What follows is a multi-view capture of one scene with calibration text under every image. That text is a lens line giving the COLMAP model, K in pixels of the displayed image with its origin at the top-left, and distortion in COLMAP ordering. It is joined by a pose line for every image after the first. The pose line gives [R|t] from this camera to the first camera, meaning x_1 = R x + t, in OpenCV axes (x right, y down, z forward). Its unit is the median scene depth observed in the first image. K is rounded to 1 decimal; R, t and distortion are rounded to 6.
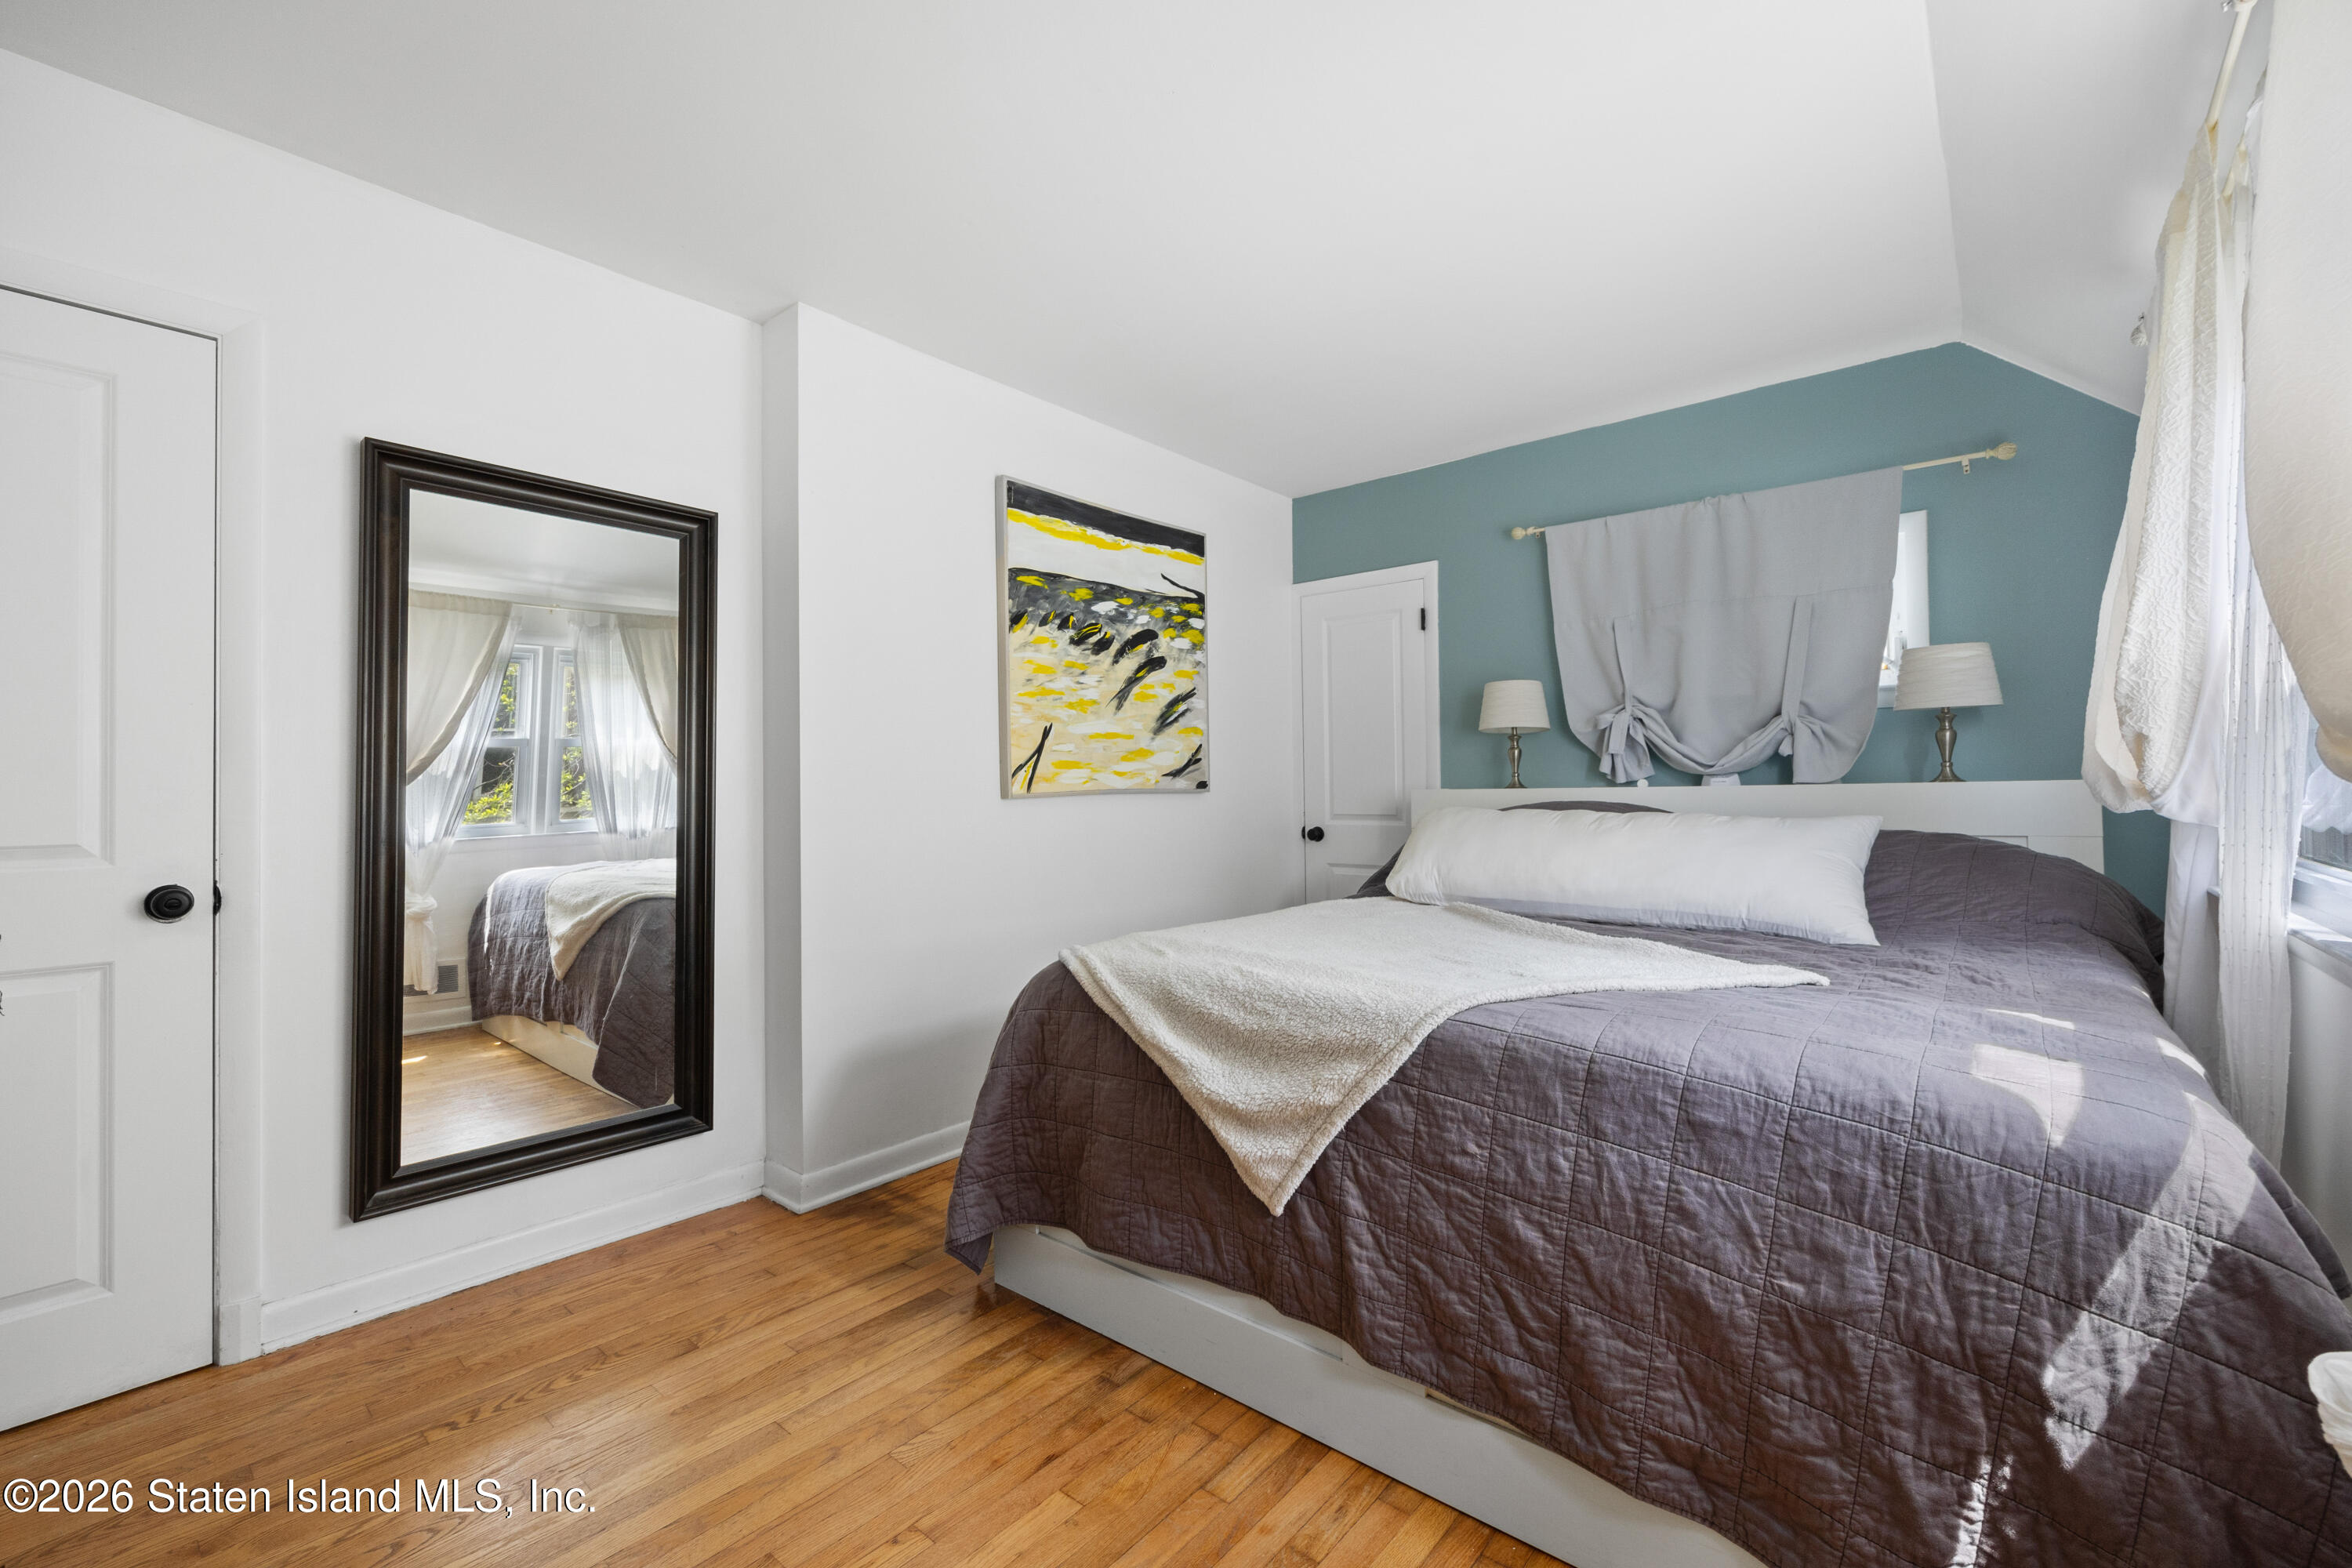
lens RADIAL K [[956.3, 0, 1179.3], [0, 956.3, 791.3], [0, 0, 1]] dist [0.000390, -0.000215]
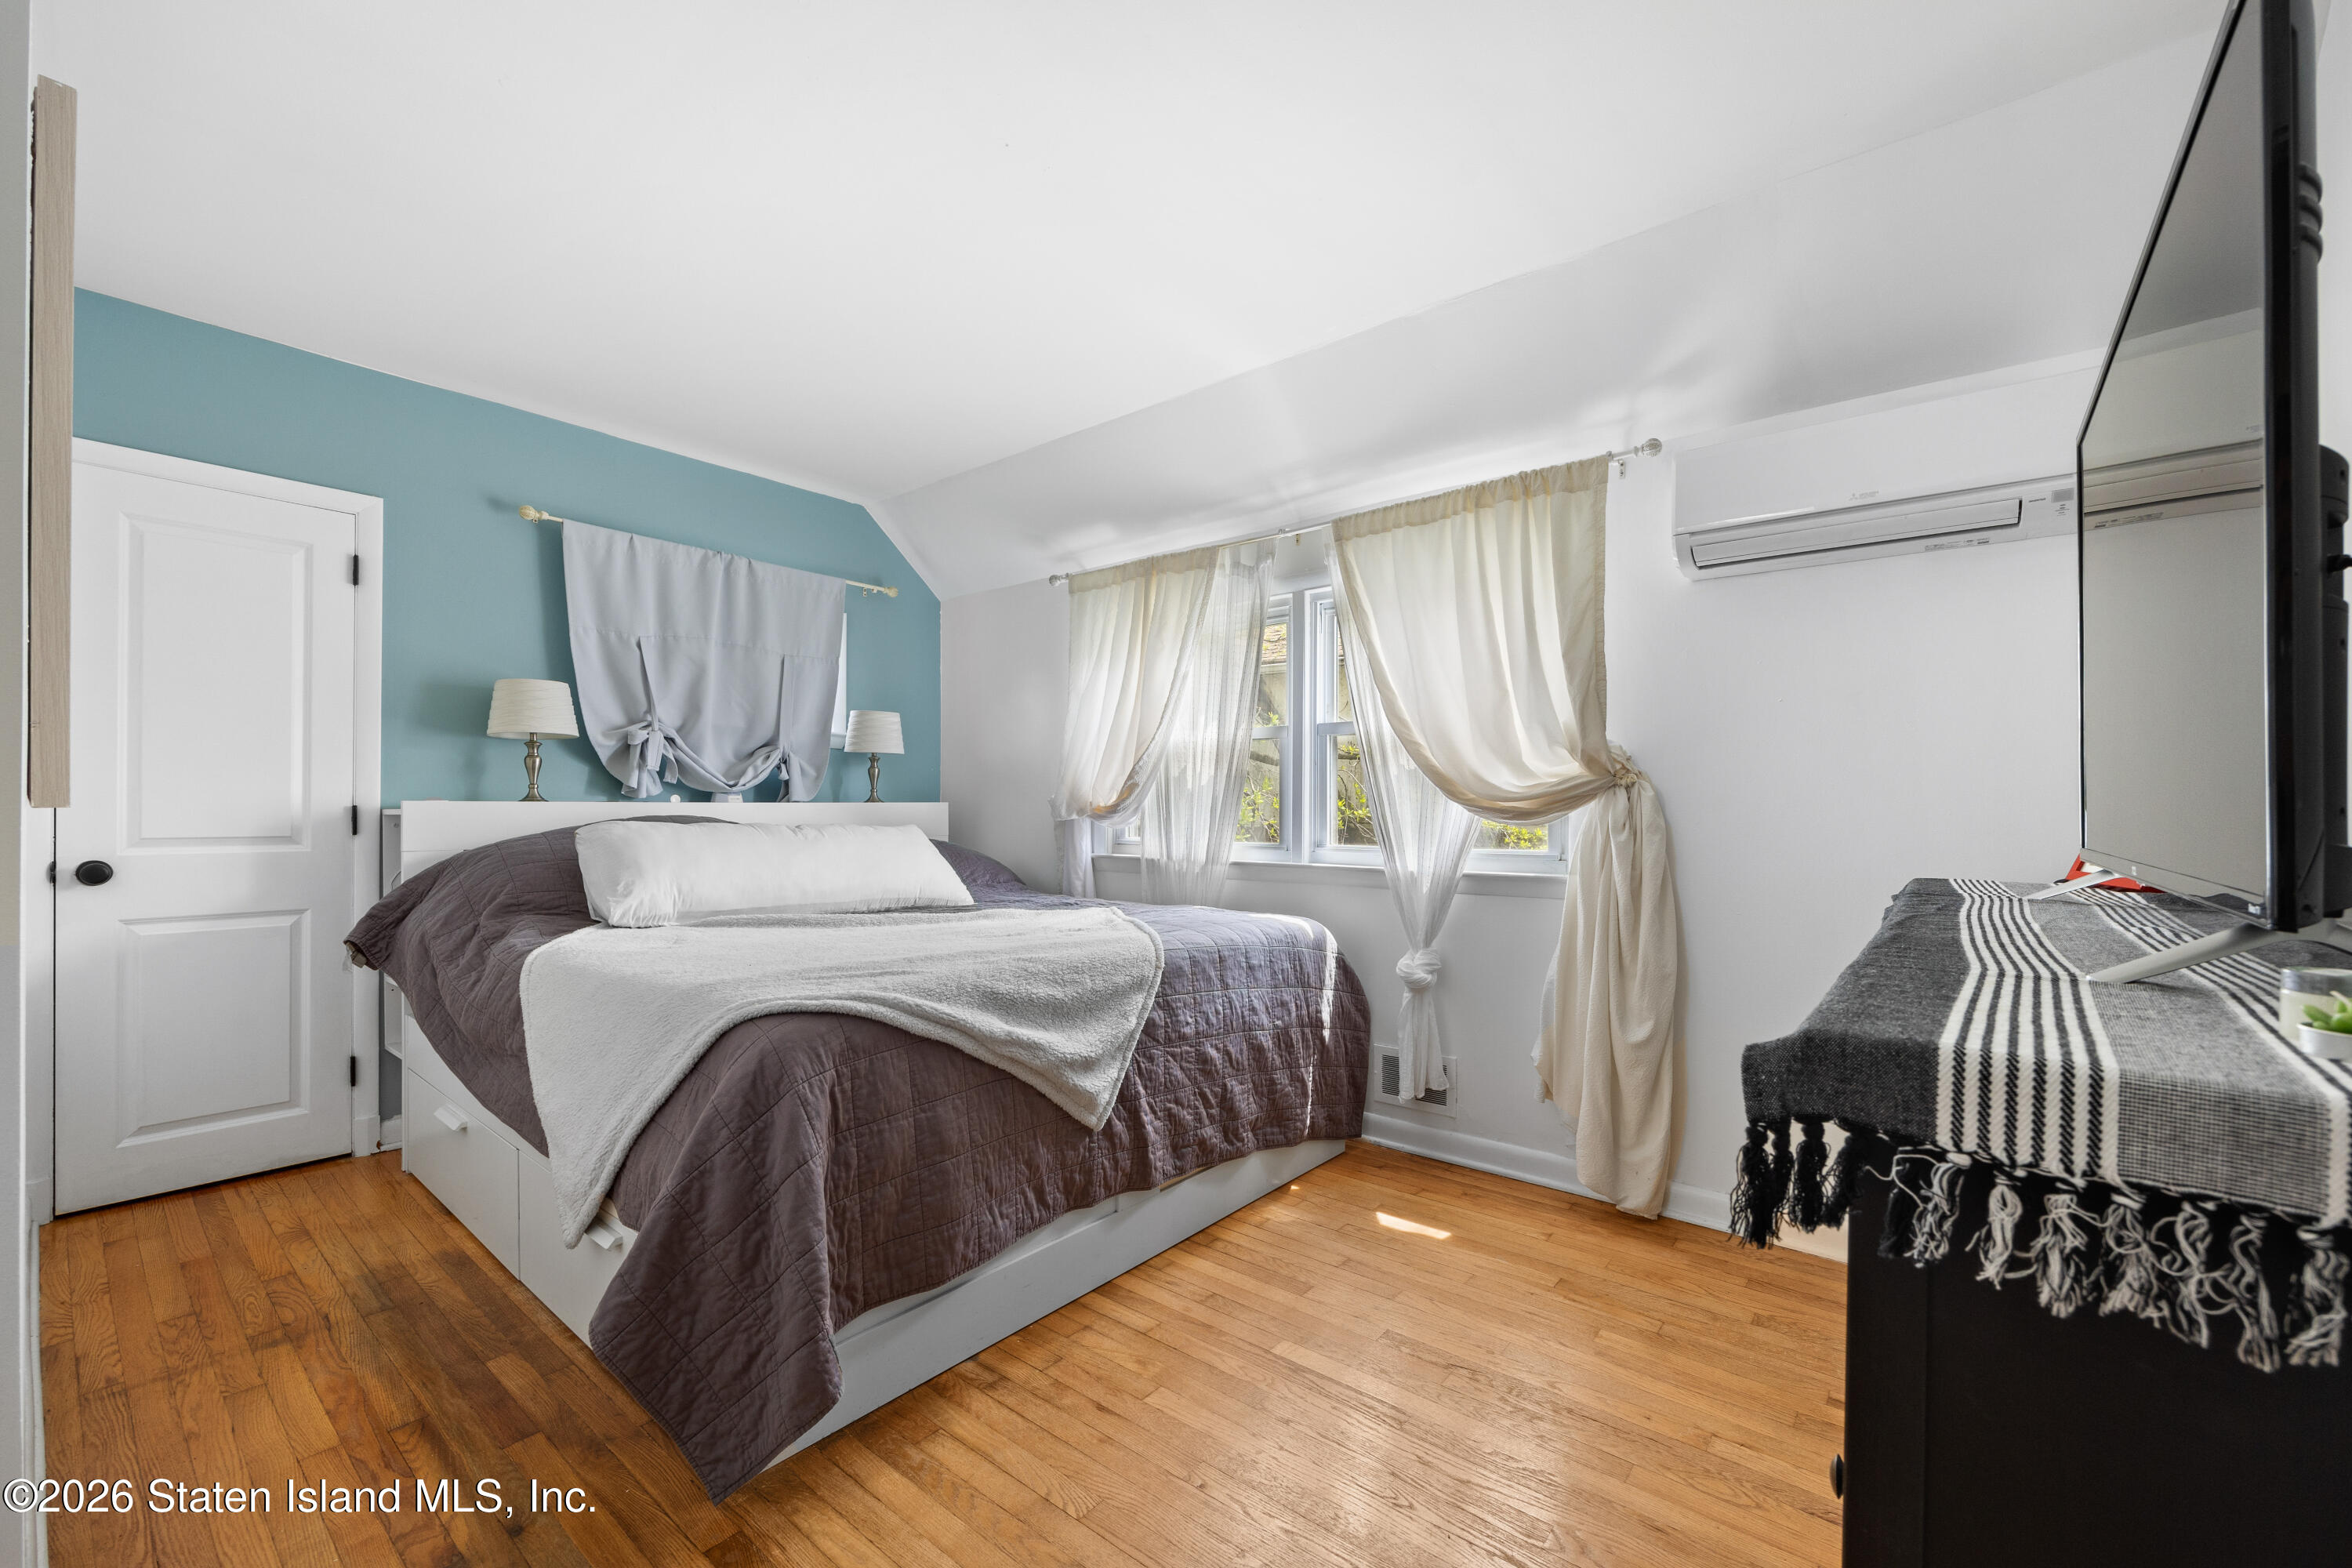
lens RADIAL K [[979.2, 0, 1190.2], [0, 979.2, 804.3], [0, 0, 1]] dist [-0.000640, 0.000203]
pose [[-0.020126, 0.011748, 0.999728, -1.381431], [-0.008320, 0.999894, -0.011917, 0.013266], [-0.999763, -0.008558, -0.020026, 1.002974]]
